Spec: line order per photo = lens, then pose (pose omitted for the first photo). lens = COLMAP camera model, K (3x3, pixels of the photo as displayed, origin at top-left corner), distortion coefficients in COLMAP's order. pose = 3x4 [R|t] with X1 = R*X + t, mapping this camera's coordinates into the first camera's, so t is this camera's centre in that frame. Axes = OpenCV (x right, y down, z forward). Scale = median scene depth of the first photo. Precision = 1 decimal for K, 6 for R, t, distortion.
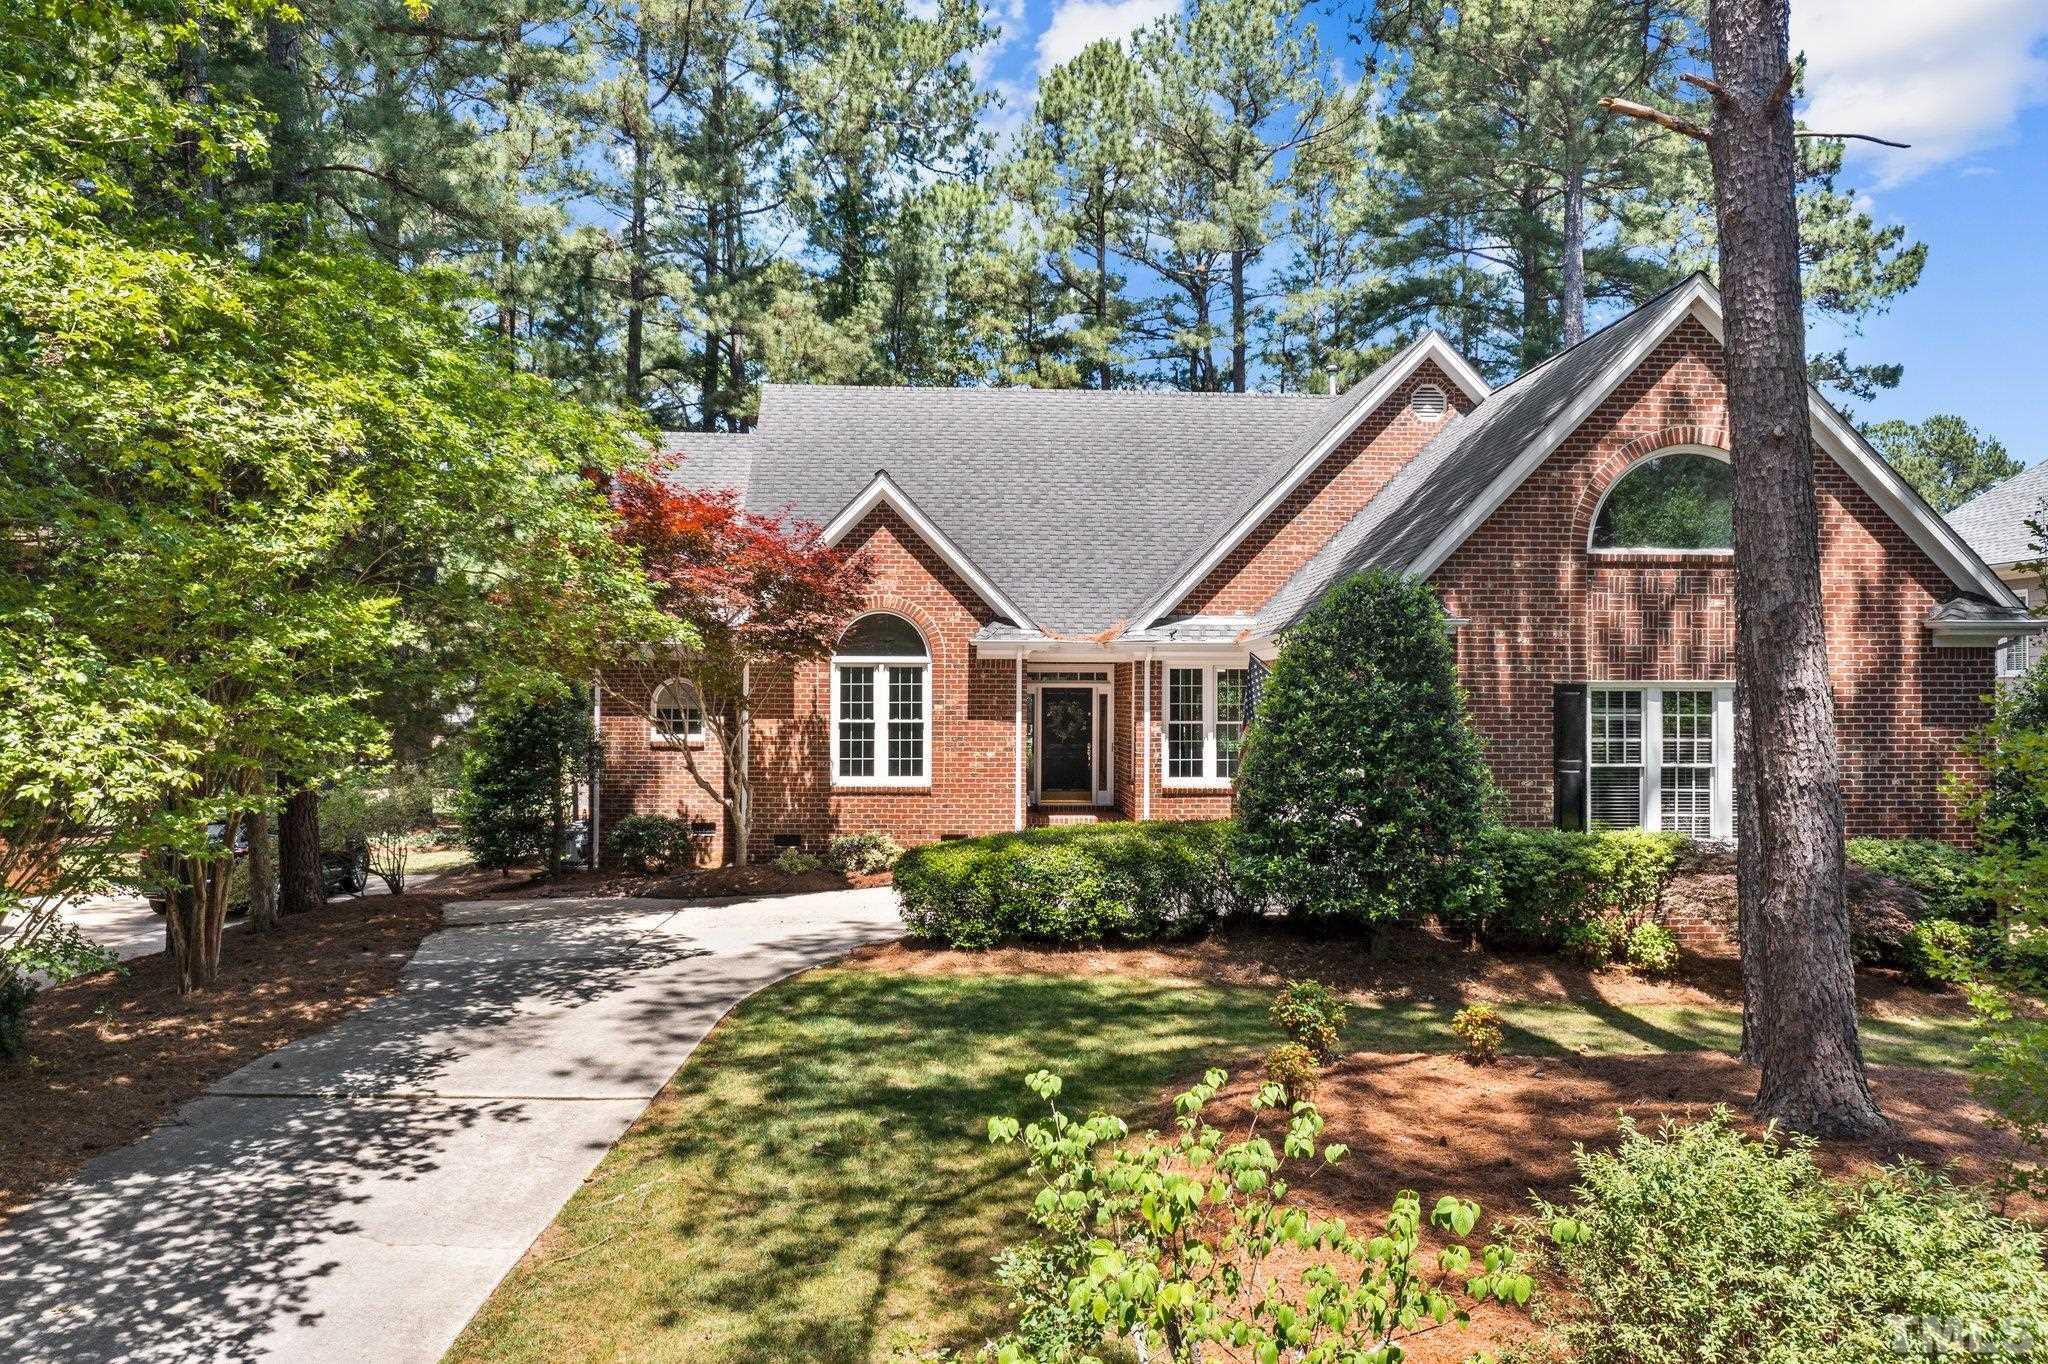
lens RADIAL K [[1649.6, 0, 1021.5], [0, 1649.6, 664.8], [0, 0, 1]] dist [-0.000188, -0.002341]
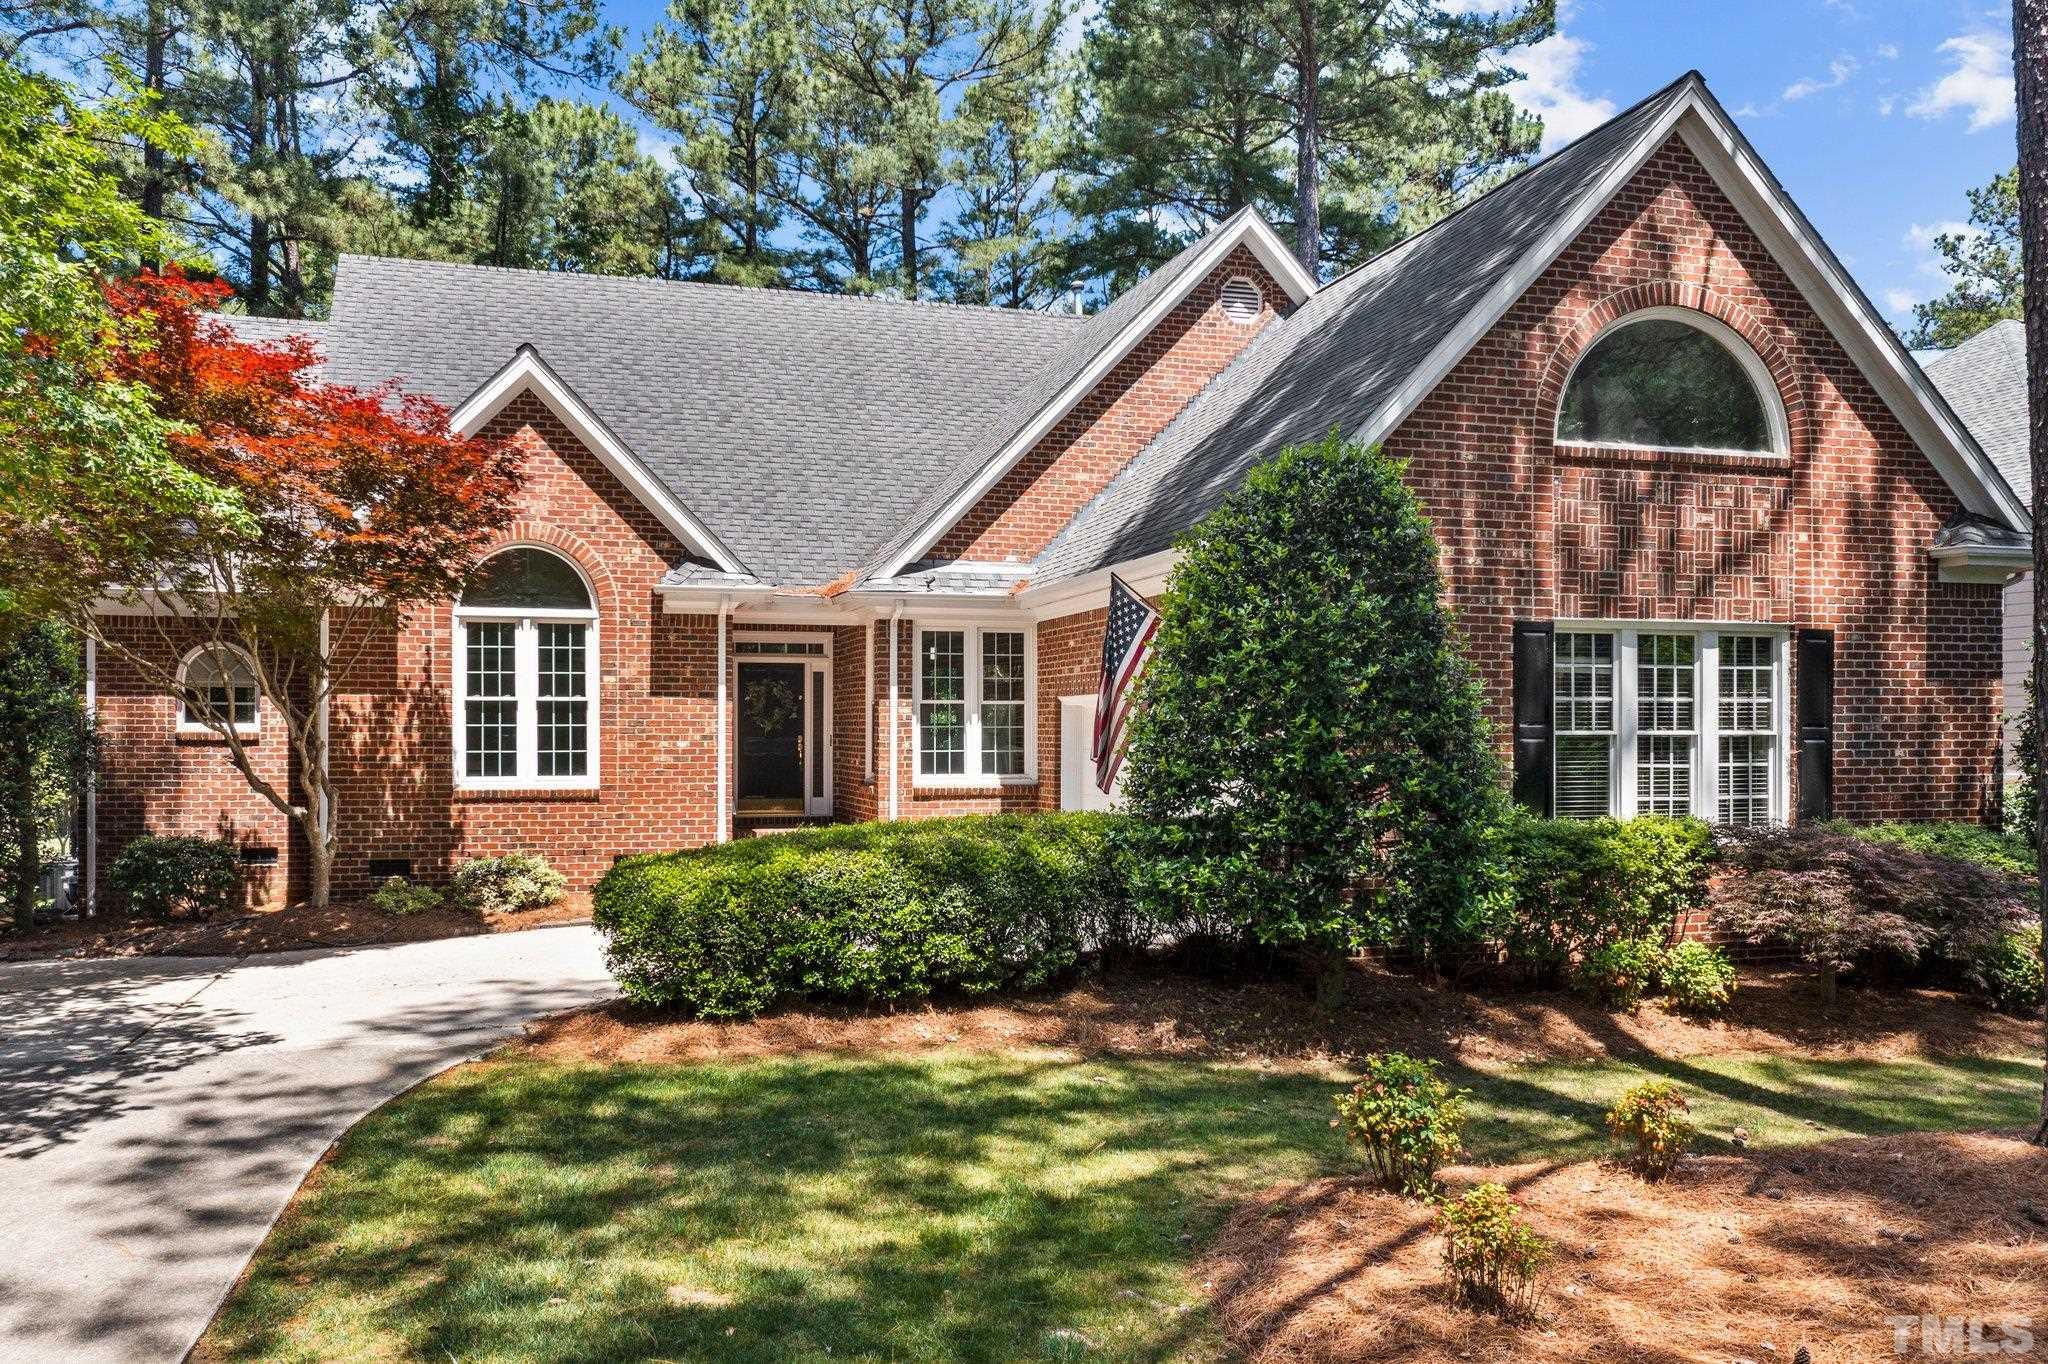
lens RADIAL K [[1649.6, 0, 1018.9], [0, 1649.6, 761.5], [0, 0, 1]] dist [-0.000188, -0.002341]
pose [[0.970380, -0.007359, 0.241471, -0.050738], [-0.000973, 0.999409, 0.034366, 0.036616], [-0.241581, -0.033583, 0.969799, 0.255142]]
